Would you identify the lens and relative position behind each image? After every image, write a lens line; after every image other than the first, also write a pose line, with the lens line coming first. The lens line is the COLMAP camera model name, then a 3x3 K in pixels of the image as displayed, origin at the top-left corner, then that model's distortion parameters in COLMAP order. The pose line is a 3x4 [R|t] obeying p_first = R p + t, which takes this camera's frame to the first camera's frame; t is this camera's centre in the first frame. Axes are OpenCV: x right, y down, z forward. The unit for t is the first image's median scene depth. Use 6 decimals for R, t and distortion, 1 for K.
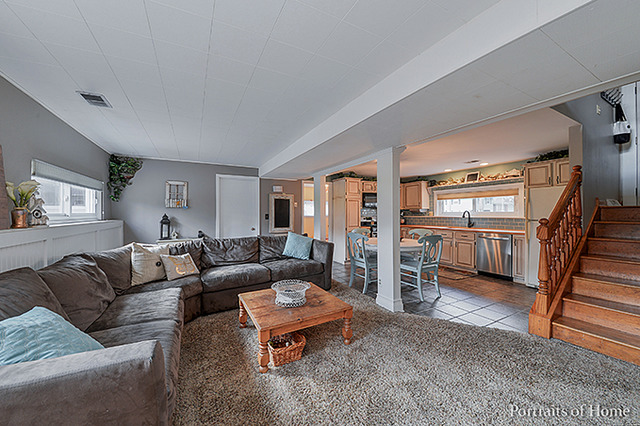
lens RADIAL K [[235.2, 0, 322.1], [0, 235.2, 214.4], [0, 0, 1]] dist [-0.001594, -0.000147]
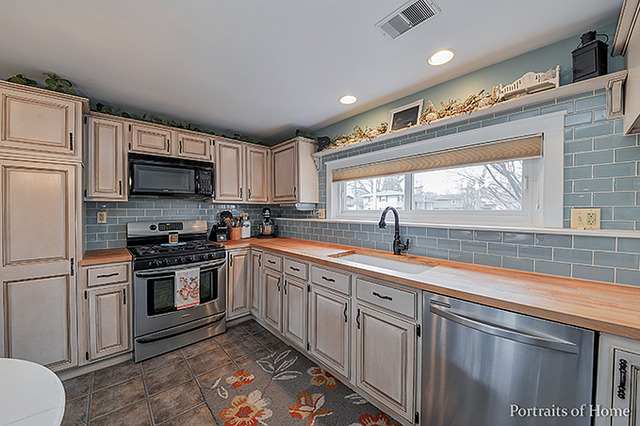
lens RADIAL K [[235.2, 0, 322.1], [0, 235.2, 214.4], [0, 0, 1]] dist [-0.001594, -0.000147]
pose [[0.967270, -0.001184, 0.253746, 0.421588], [-0.002109, 0.999917, 0.012707, -0.008381], [-0.253740, -0.012826, 0.967187, 0.678498]]
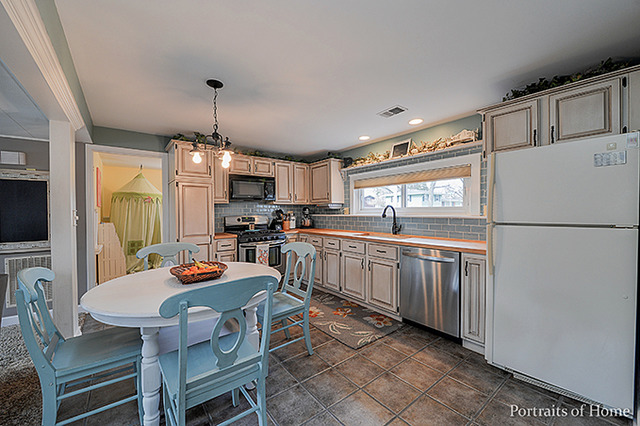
lens RADIAL K [[247.3, 0, 317.2], [0, 247.3, 215.2], [0, 0, 1]] dist [0.001870, 0.000015]
pose [[0.987302, -0.004717, 0.158782, 0.334775], [0.002923, 0.999929, 0.011532, 0.001341], [-0.158825, -0.010922, 0.987246, 0.418225]]
